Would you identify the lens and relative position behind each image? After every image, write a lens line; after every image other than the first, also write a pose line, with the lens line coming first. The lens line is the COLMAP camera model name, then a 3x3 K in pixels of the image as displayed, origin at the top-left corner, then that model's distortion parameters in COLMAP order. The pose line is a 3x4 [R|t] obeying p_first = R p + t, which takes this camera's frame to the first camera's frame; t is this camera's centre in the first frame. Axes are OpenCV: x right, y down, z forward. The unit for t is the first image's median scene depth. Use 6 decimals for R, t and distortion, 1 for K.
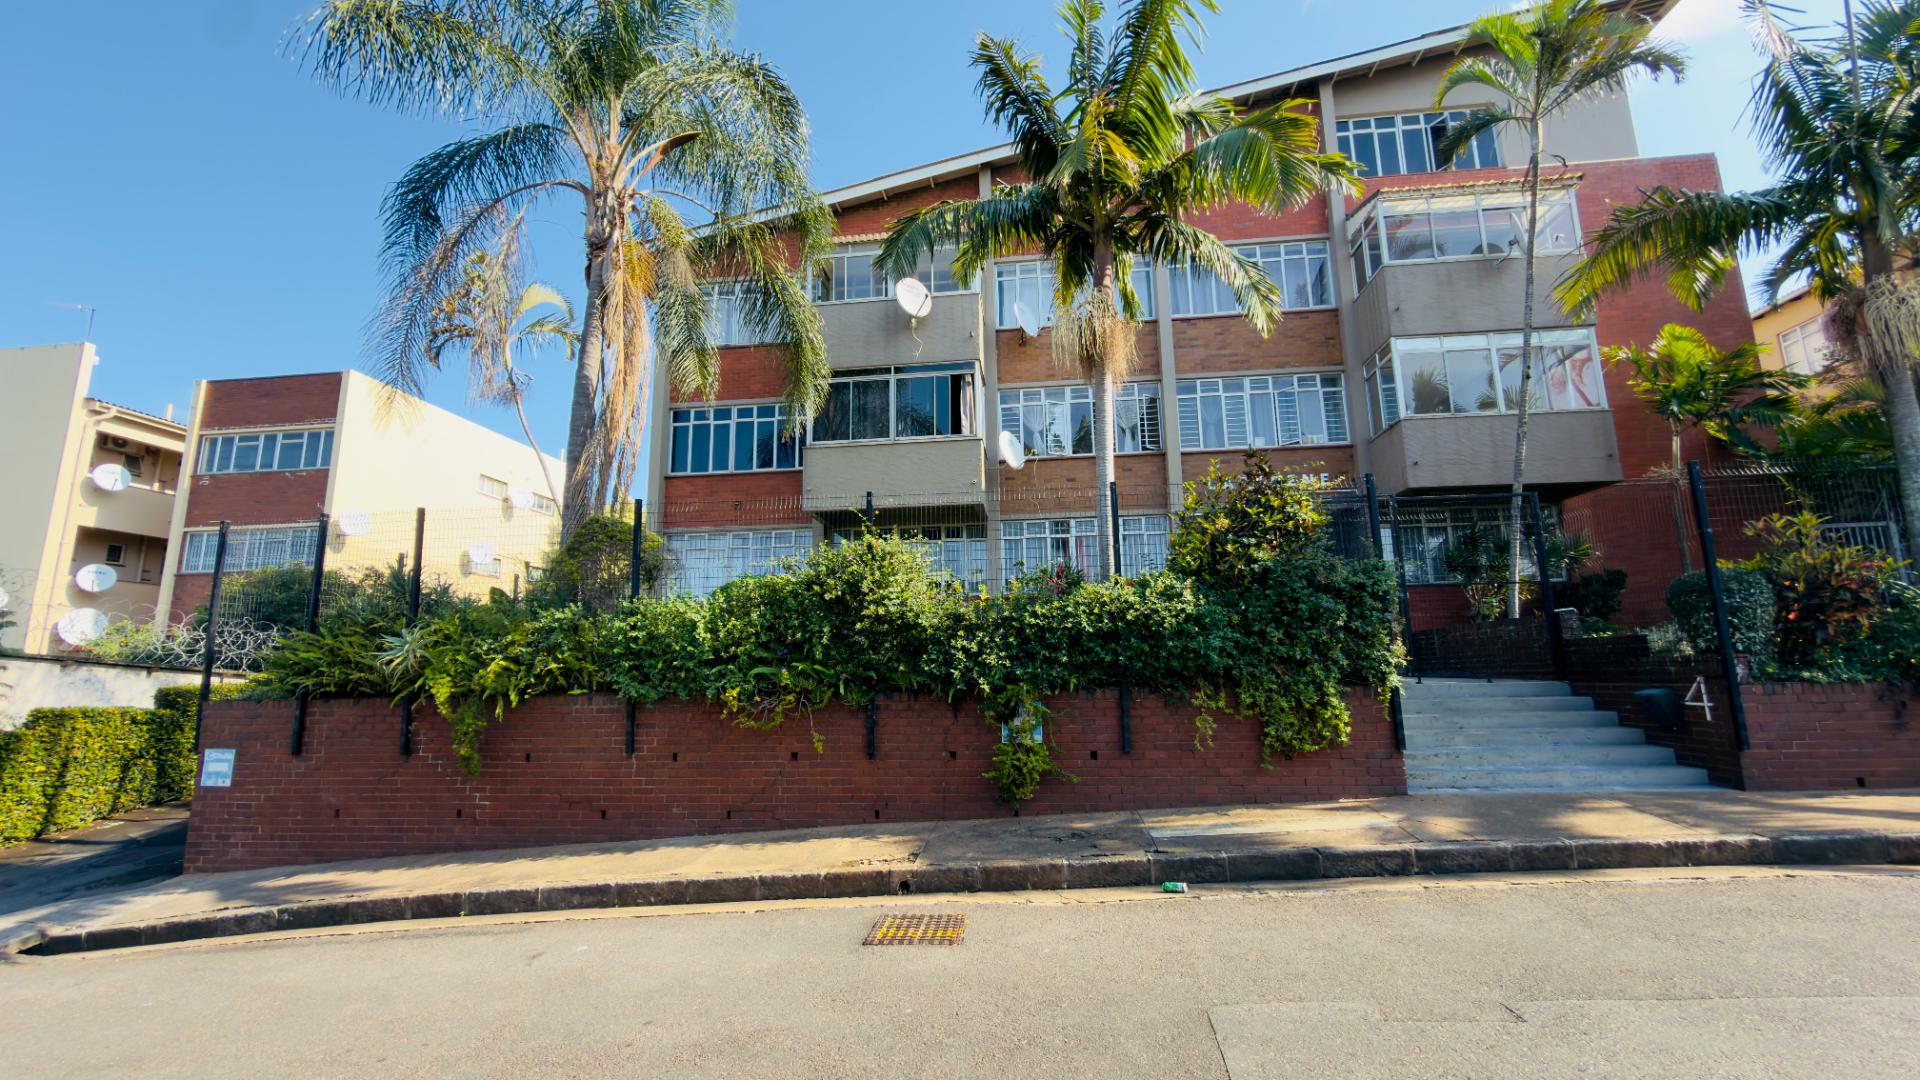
lens RADIAL K [[761.9, 0, 960.0], [0, 761.9, 540.0], [0, 0, 1]] dist [0.000516, -0.000018]
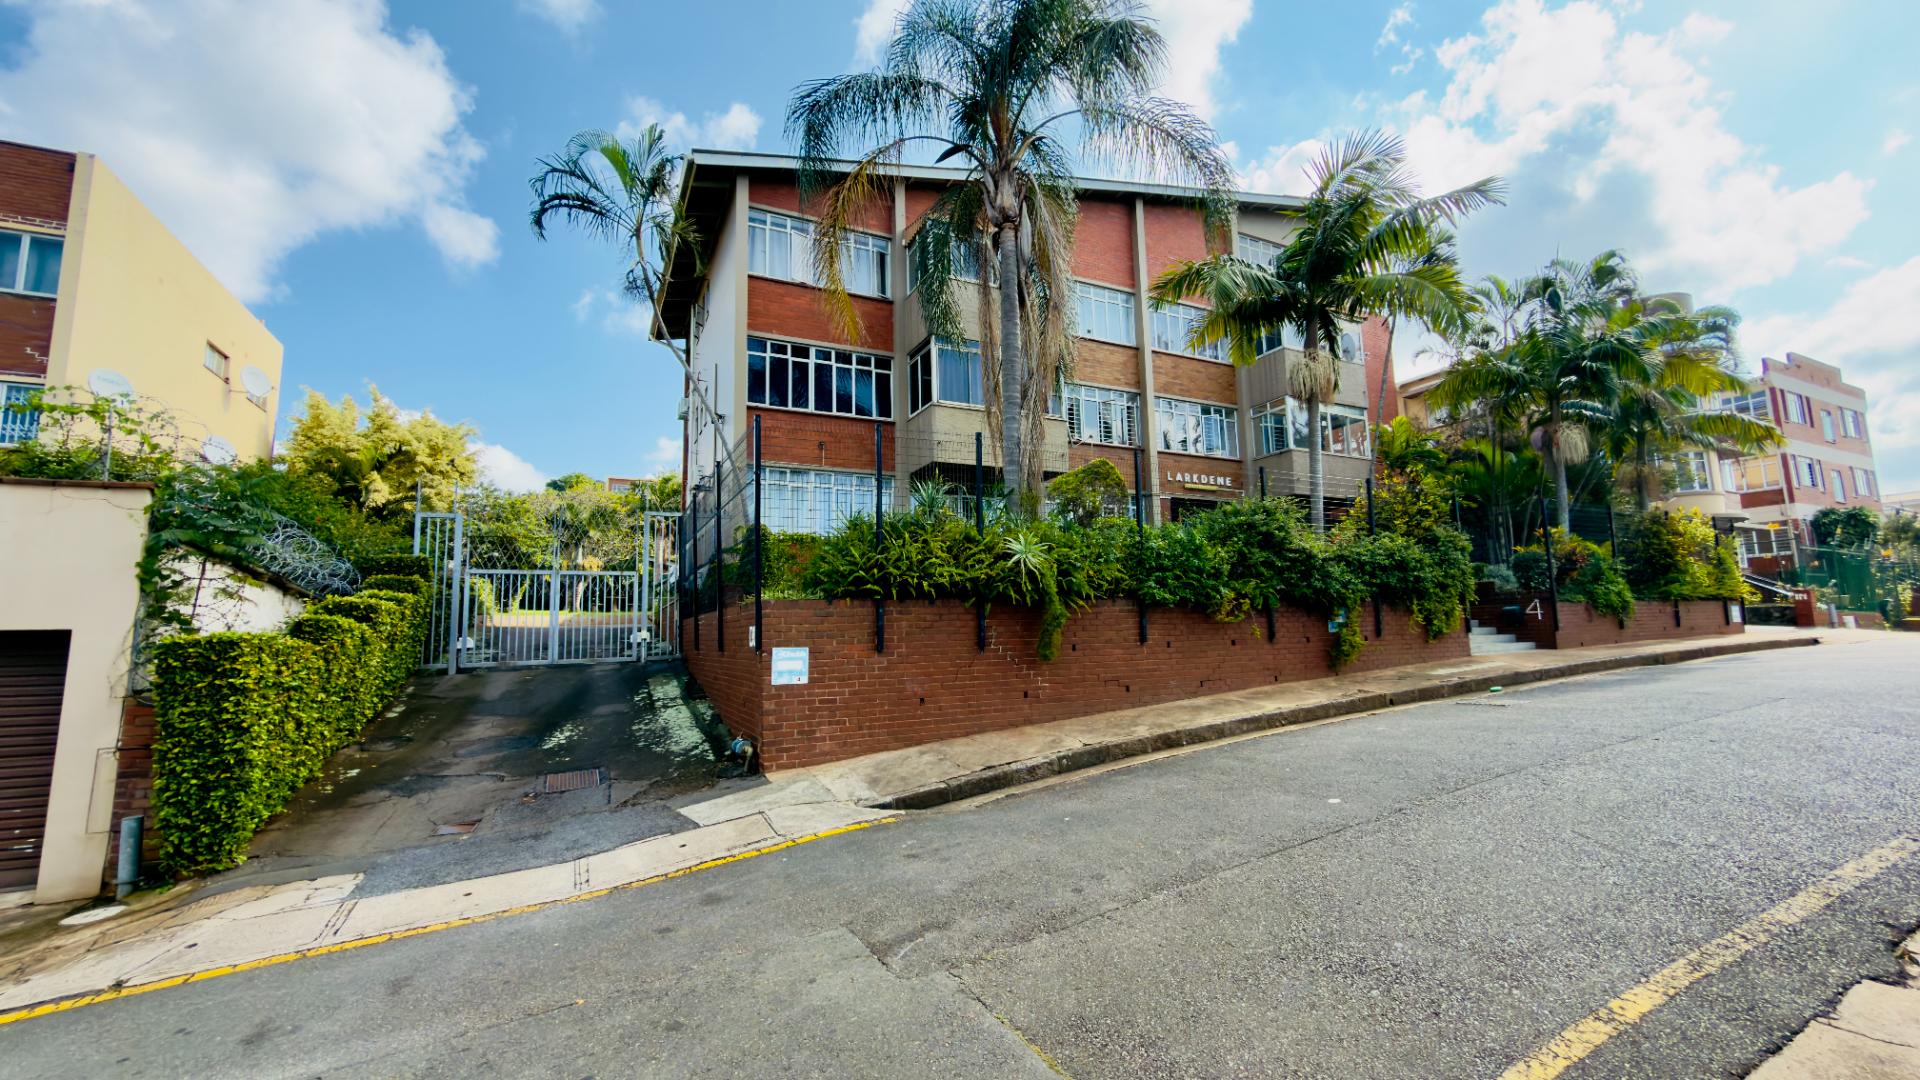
lens RADIAL K [[761.9, 0, 960.0], [0, 761.9, 540.0], [0, 0, 1]] dist [0.000516, -0.000018]
pose [[0.838608, 0.065541, 0.540778, -1.359758], [-0.085074, 0.996312, 0.011178, 0.107912], [-0.538051, -0.055380, 0.841091, 0.058781]]
